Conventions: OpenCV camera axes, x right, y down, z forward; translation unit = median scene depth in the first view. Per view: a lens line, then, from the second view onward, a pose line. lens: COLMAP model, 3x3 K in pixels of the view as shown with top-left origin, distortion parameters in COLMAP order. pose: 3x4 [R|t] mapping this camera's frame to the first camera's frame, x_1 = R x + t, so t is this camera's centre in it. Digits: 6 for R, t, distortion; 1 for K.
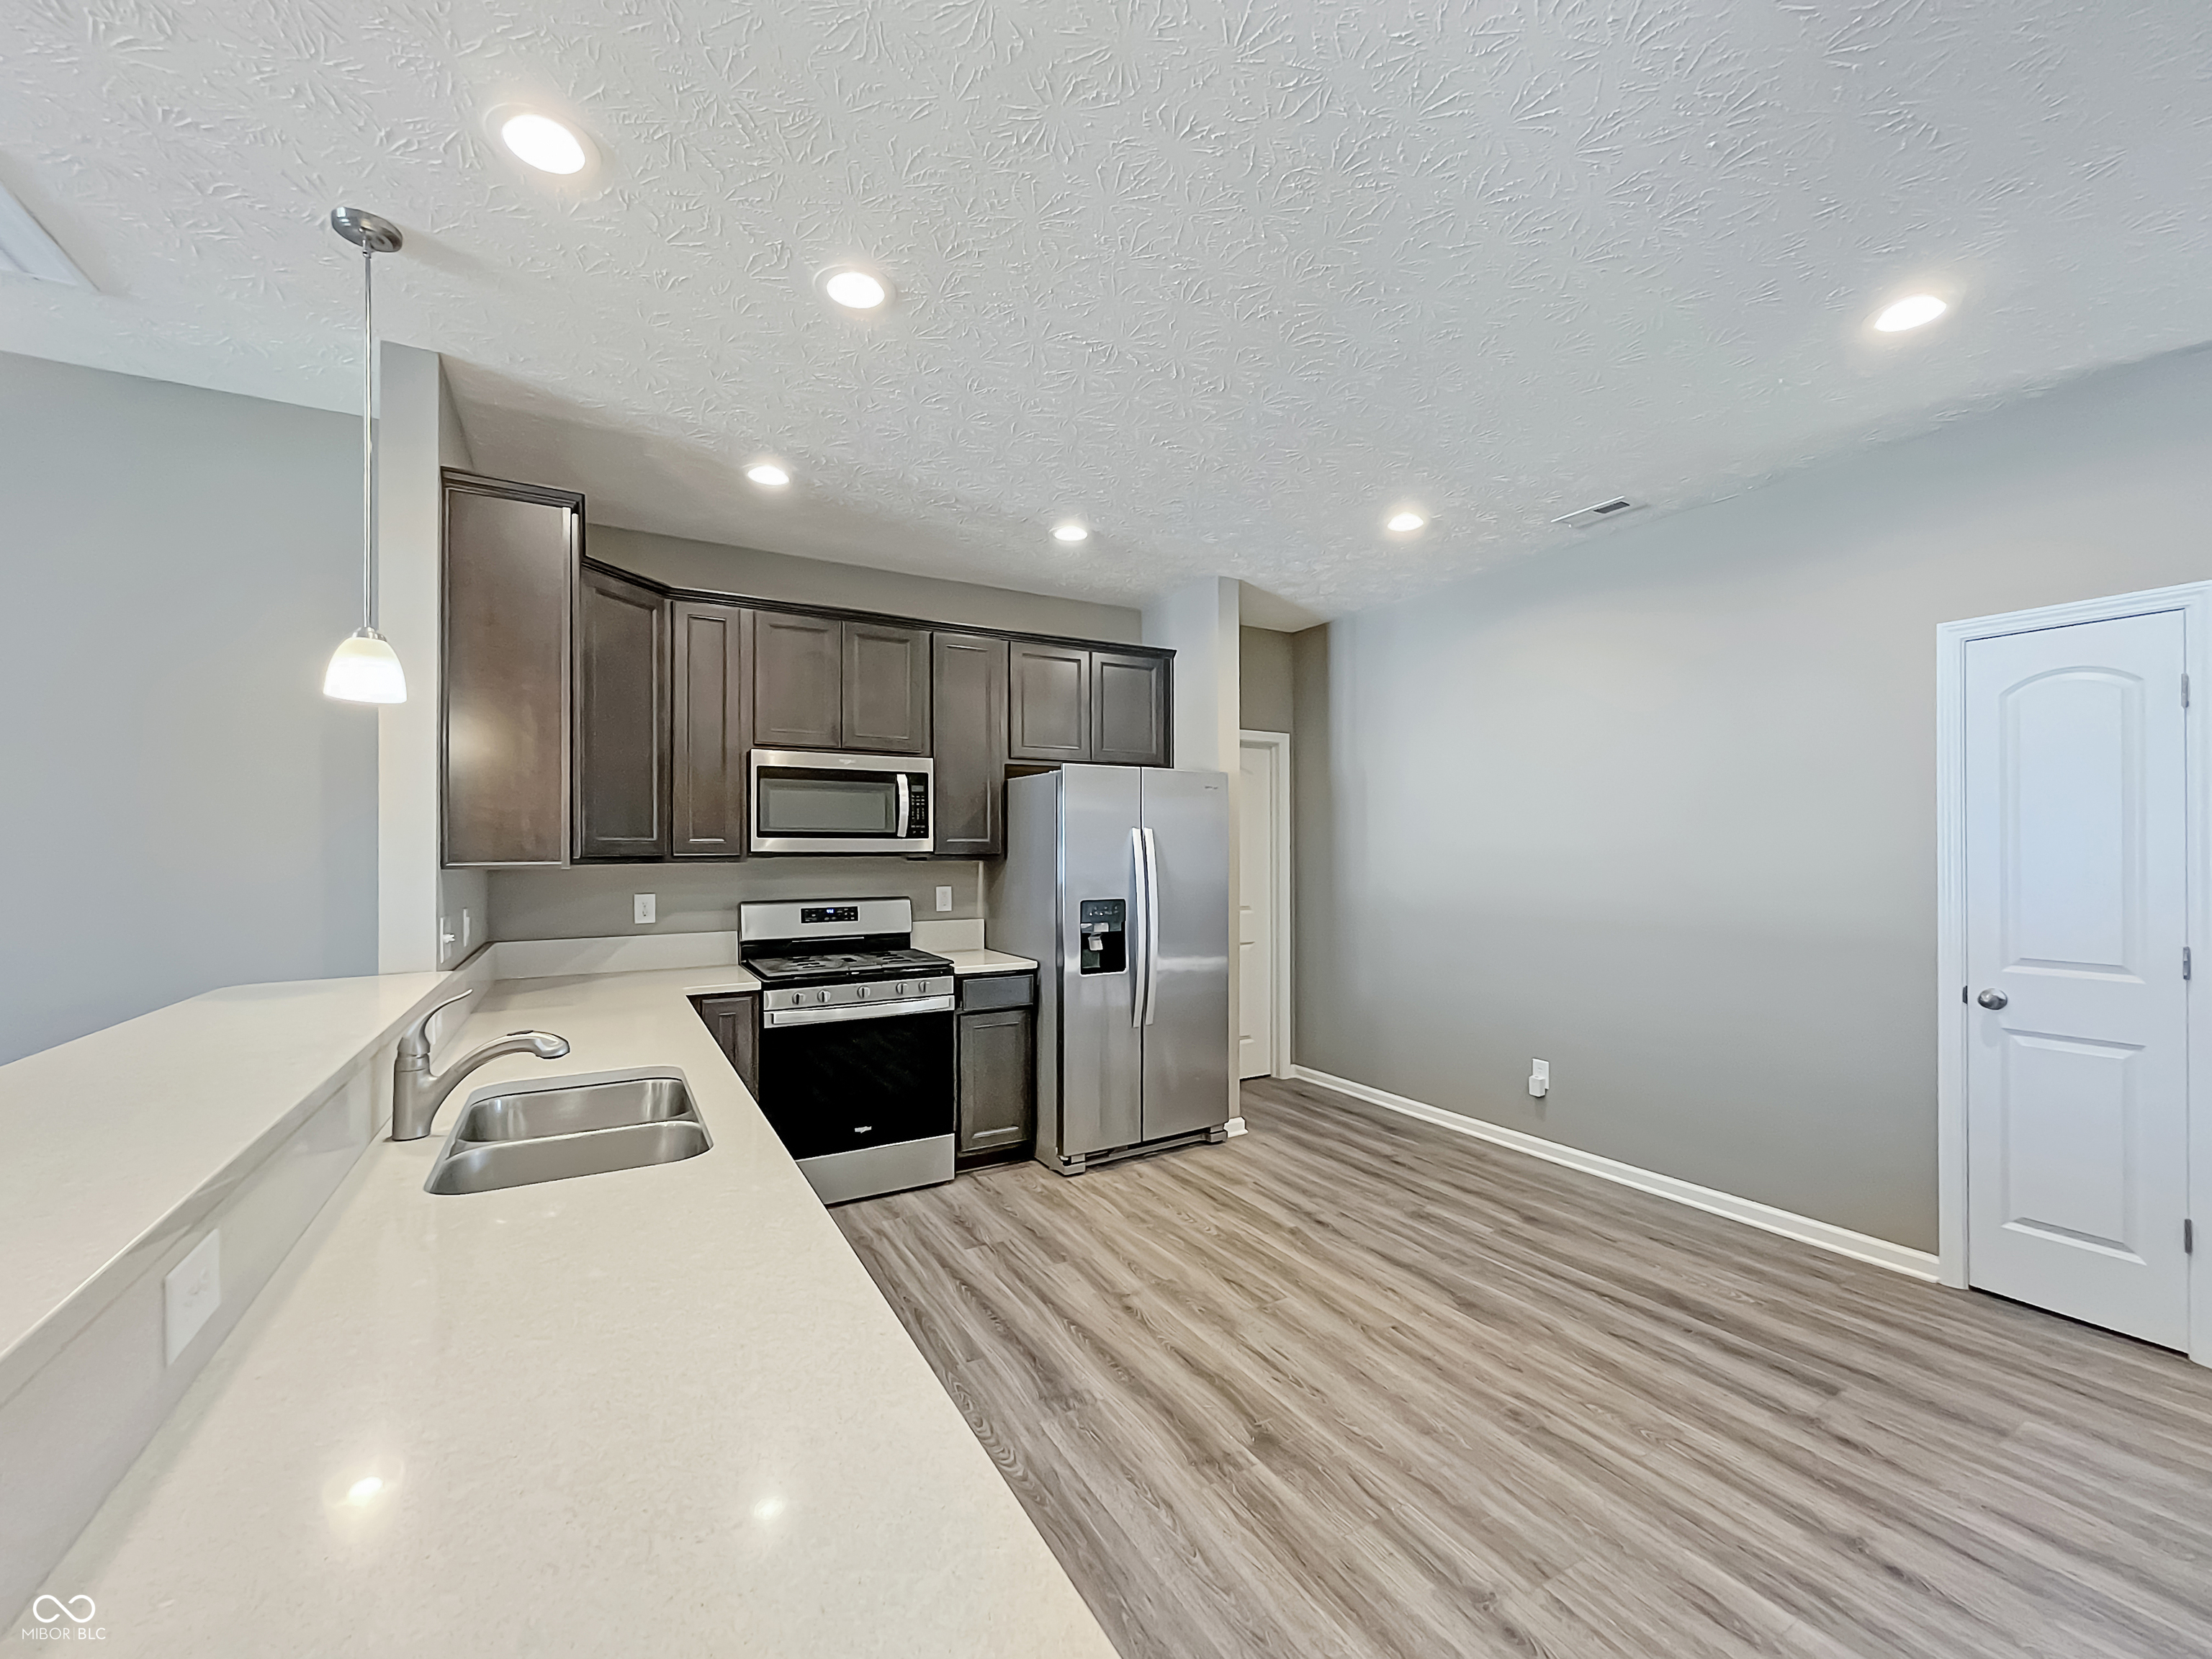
lens RADIAL K [[899.9, 0, 1108.8], [0, 899.9, 869.4], [0, 0, 1]] dist [0.000129, 0.000166]
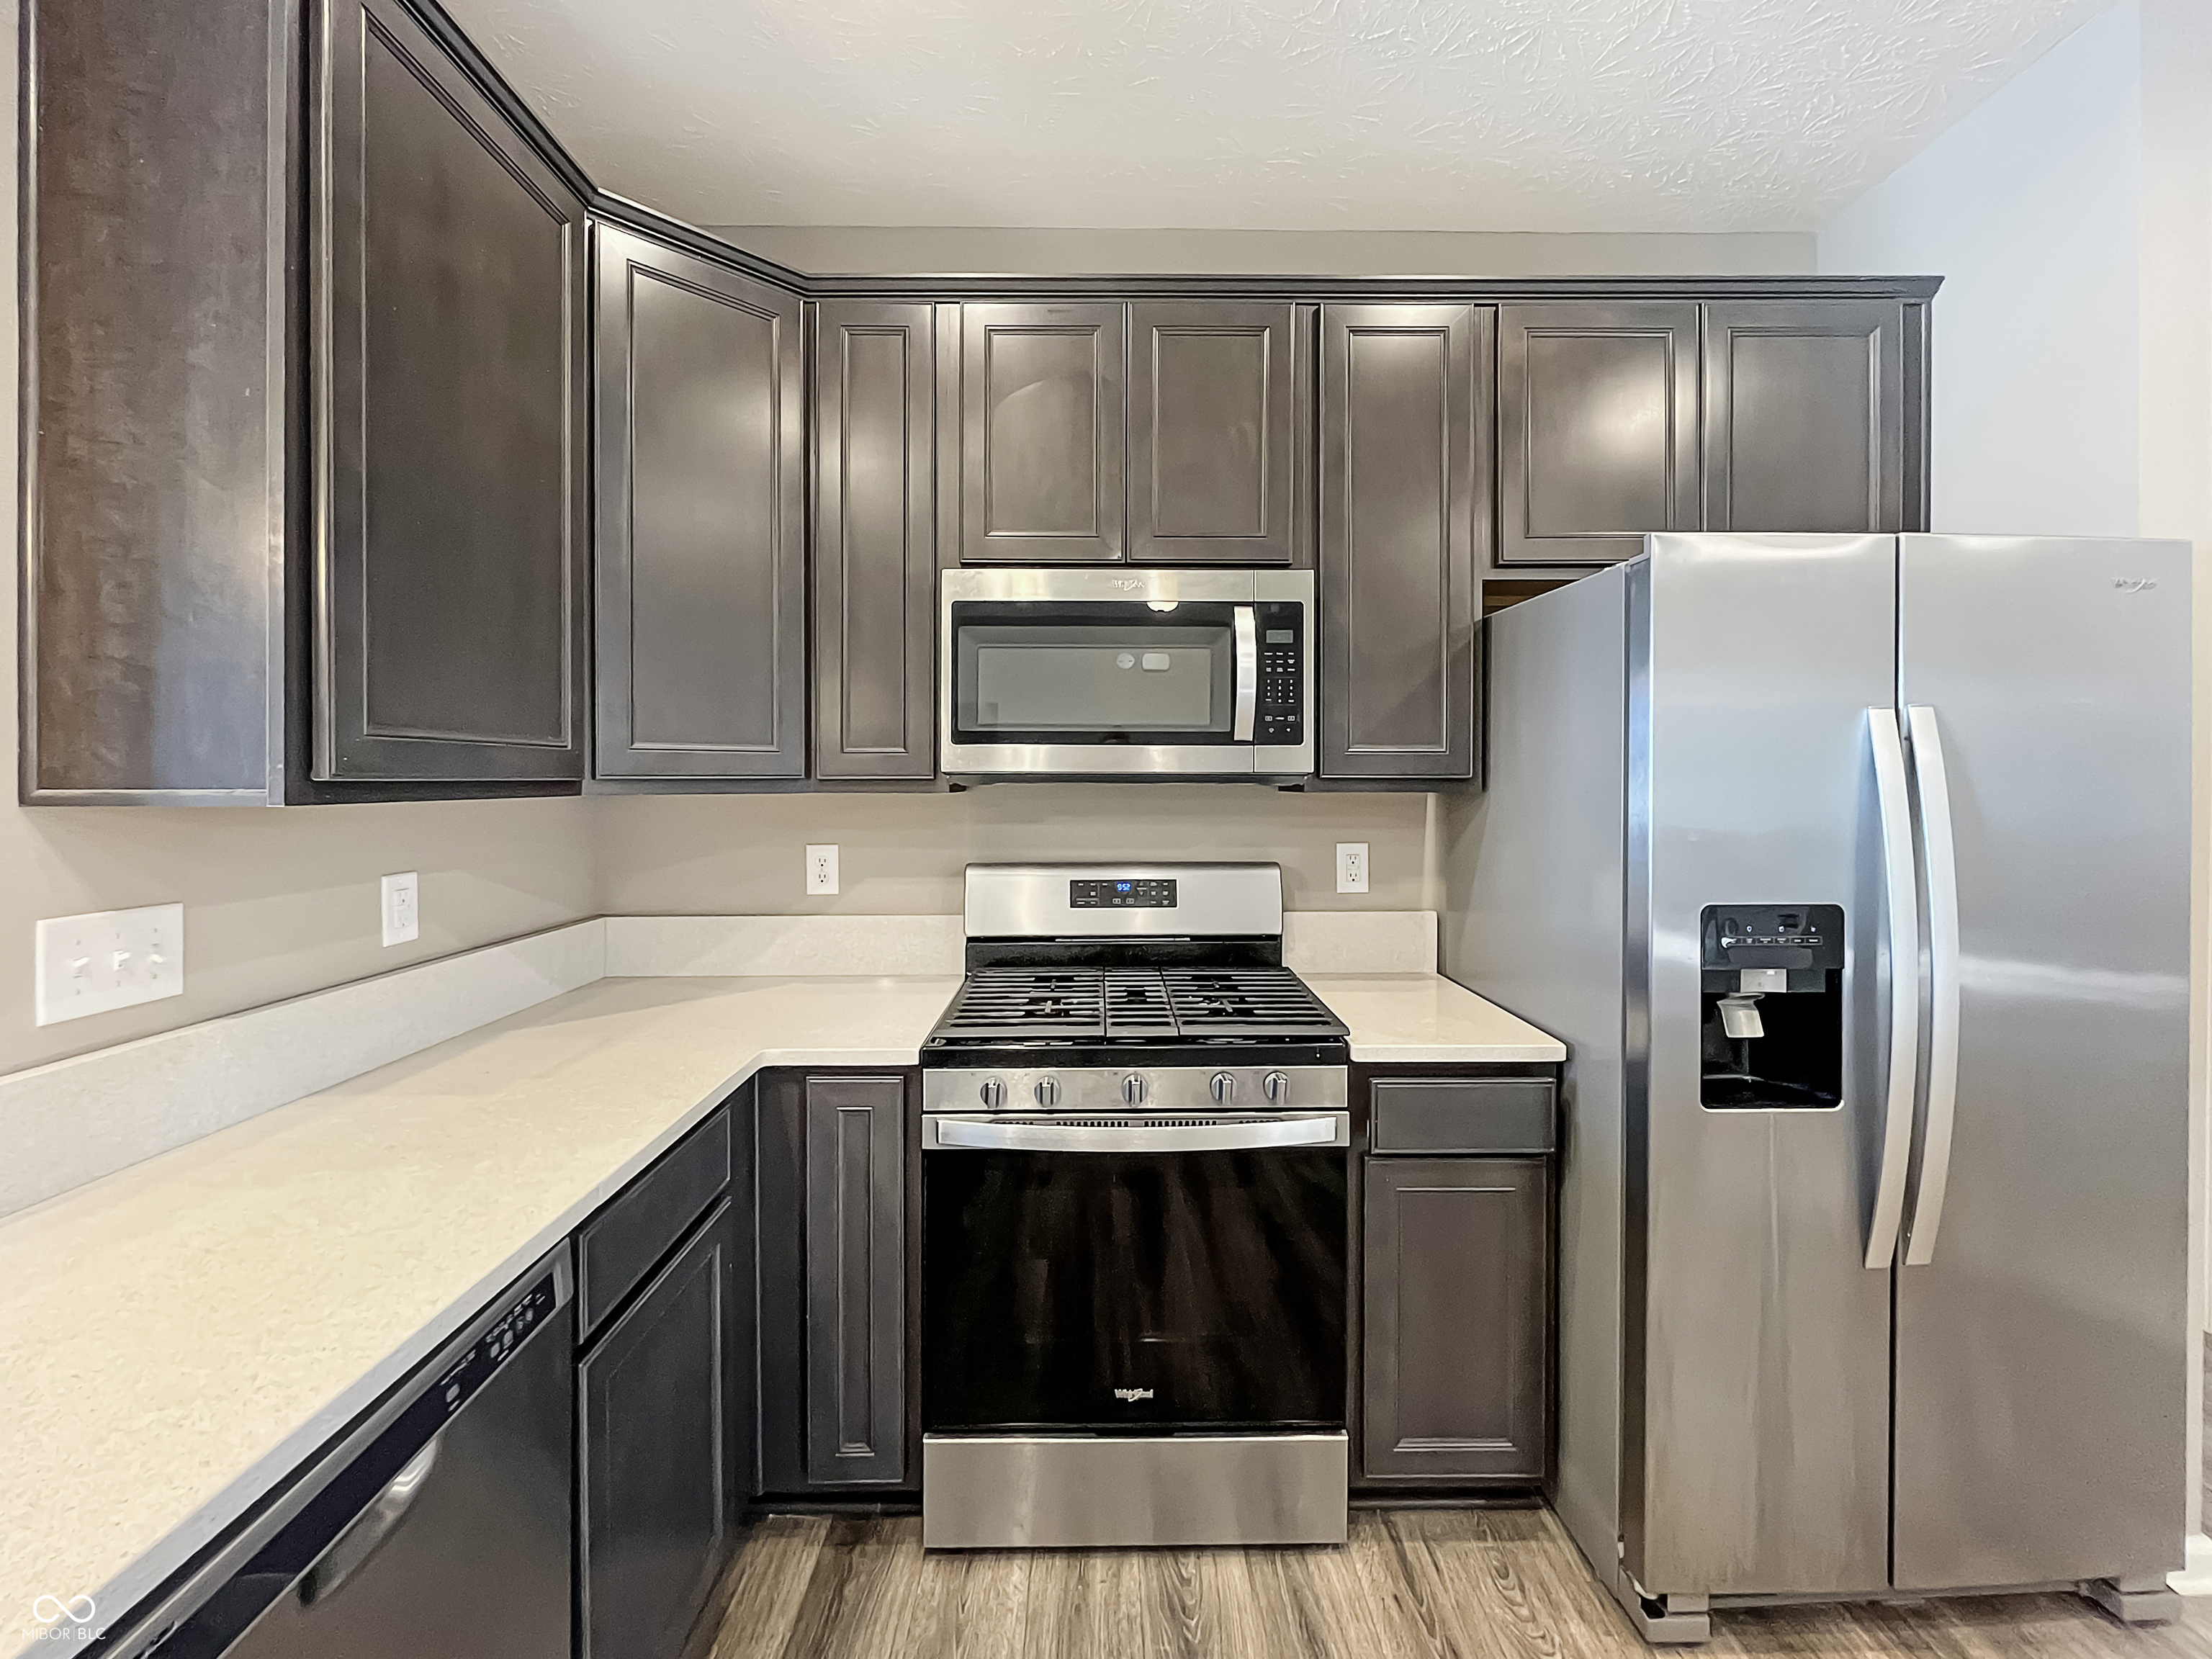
lens RADIAL K [[918.6, 0, 1100.2], [0, 918.6, 781.8], [0, 0, 1]] dist [-0.001000, 0.000211]
pose [[0.869075, 0.004109, -0.494664, -0.059431], [-0.013422, 0.999793, -0.015276, -0.007018], [0.494499, 0.019915, 0.868950, 0.552694]]
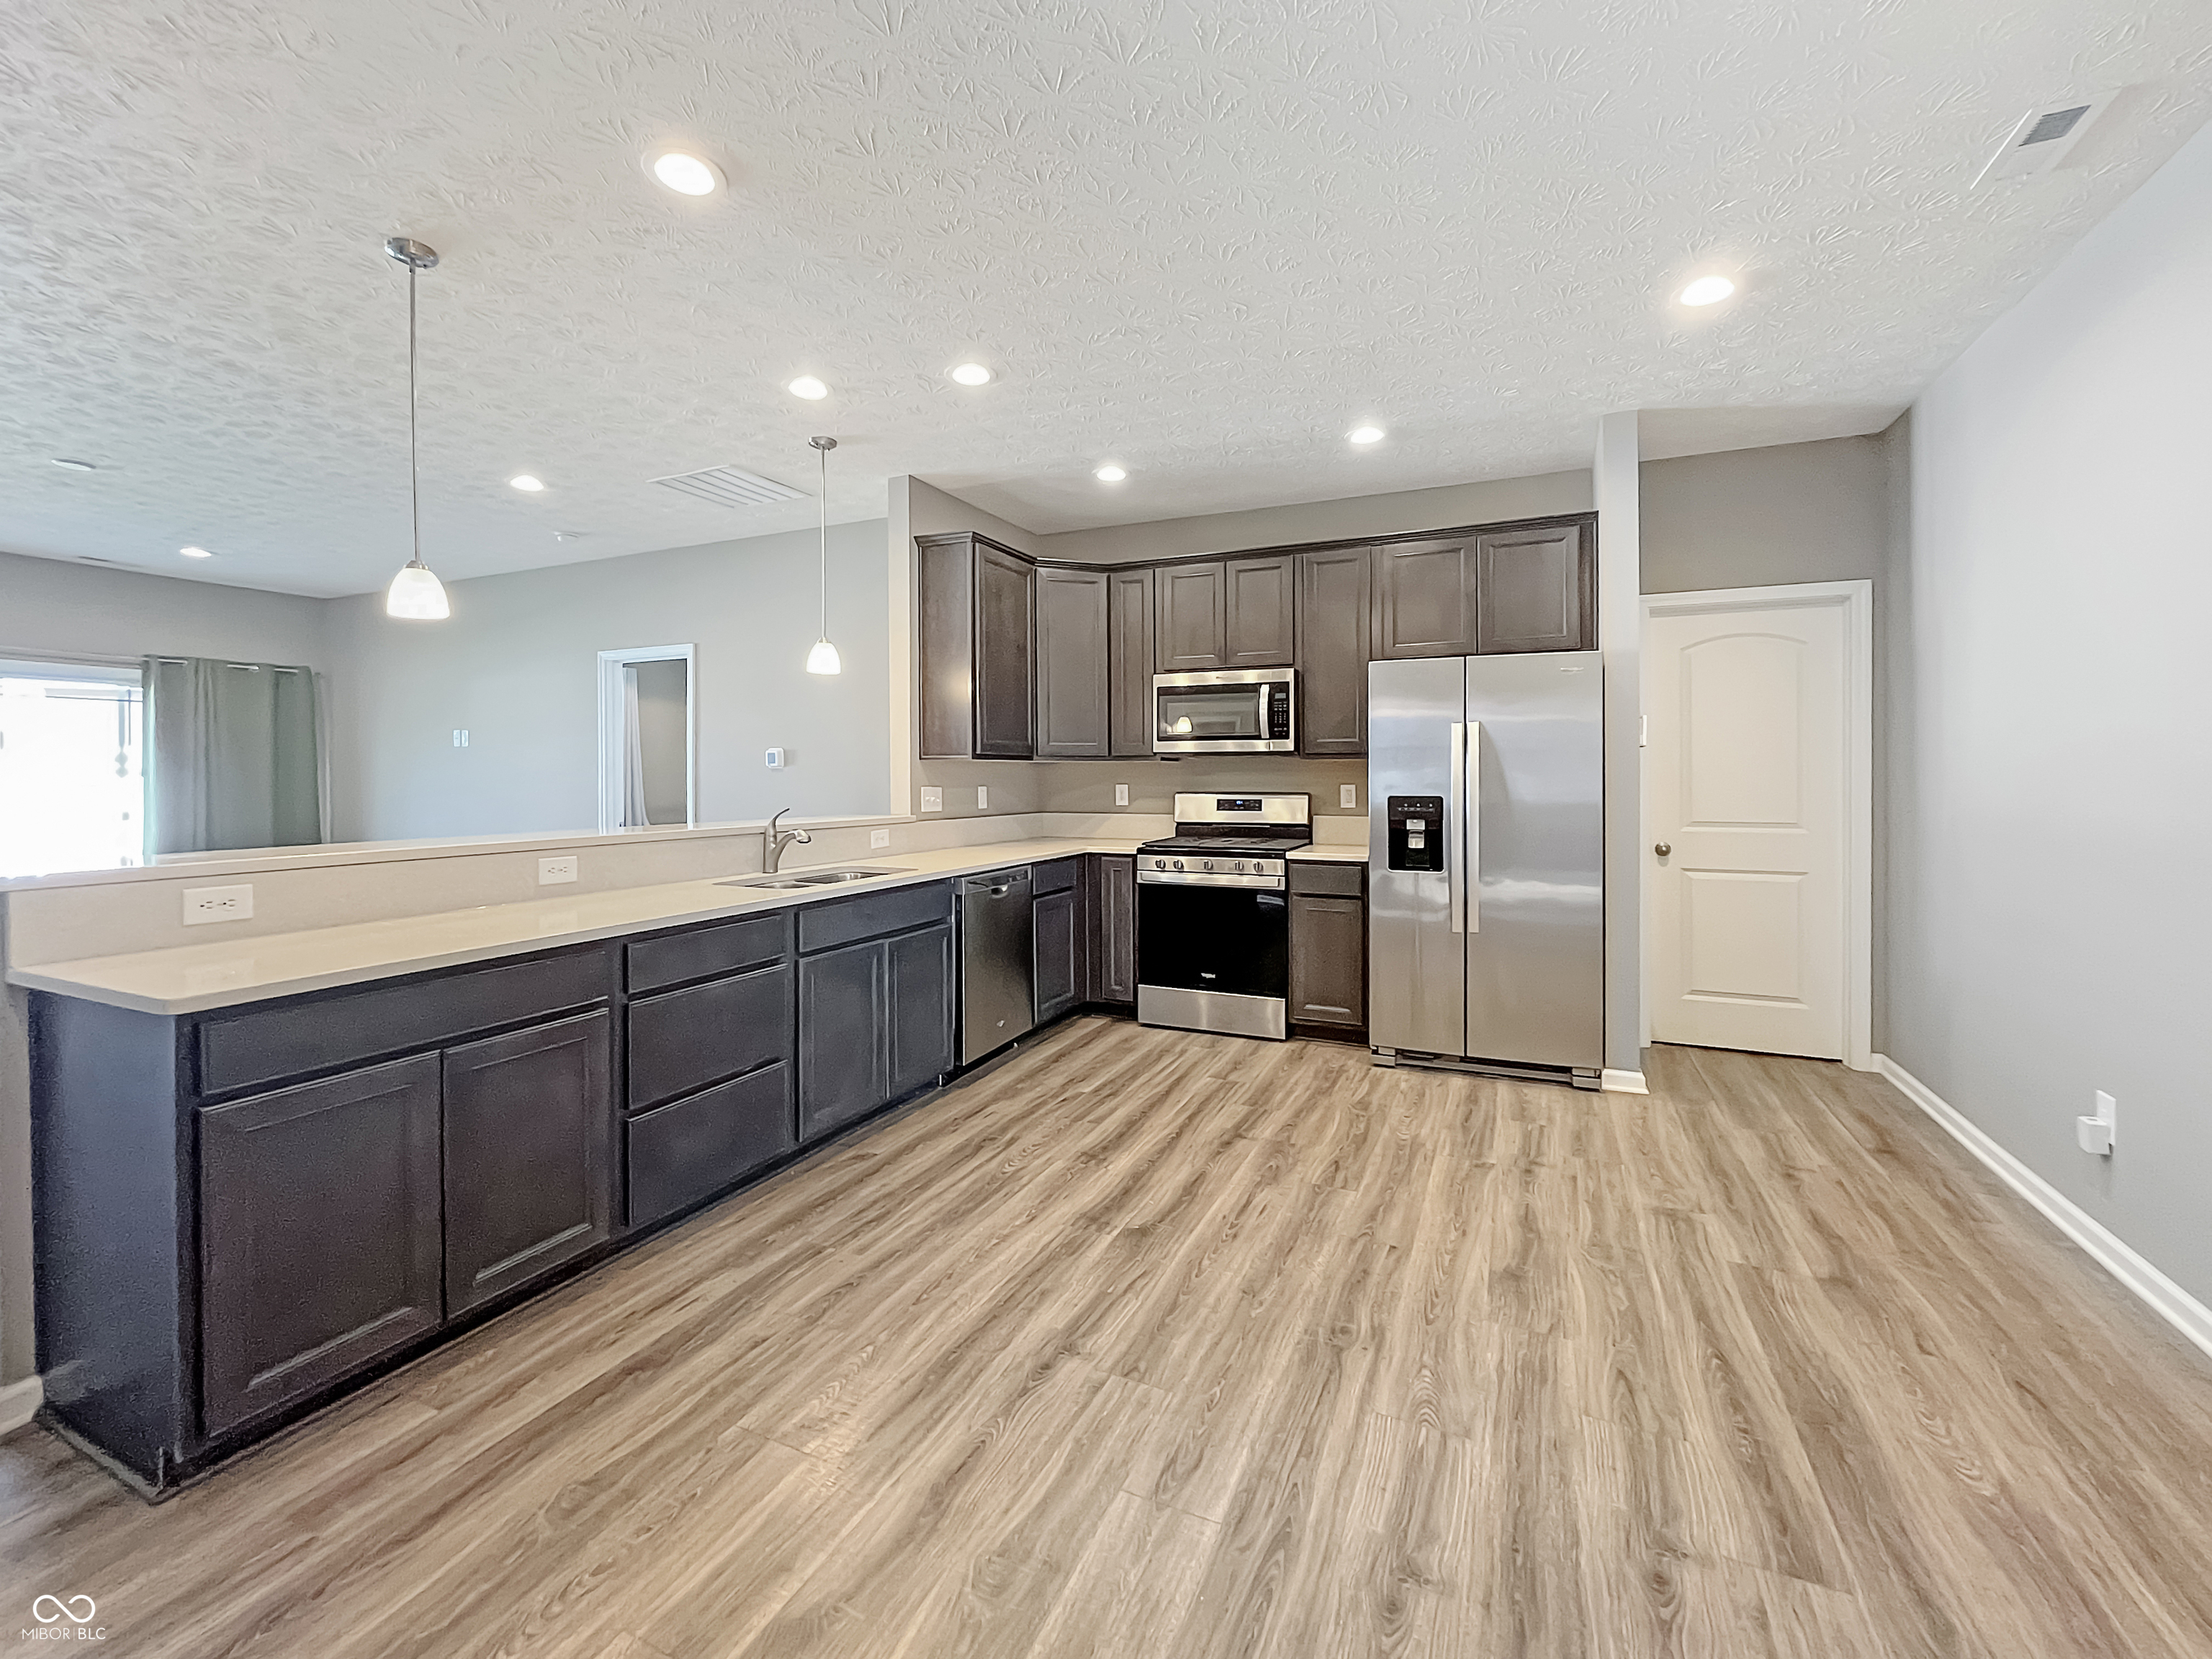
lens RADIAL K [[911.4, 0, 1111.5], [0, 911.4, 813.9], [0, 0, 1]] dist [-0.000188, 0.000049]
pose [[0.583906, 0.036581, -0.810997, 0.615060], [-0.018073, 0.999322, 0.032063, 0.027288], [0.811620, -0.004065, 0.584171, 0.151486]]
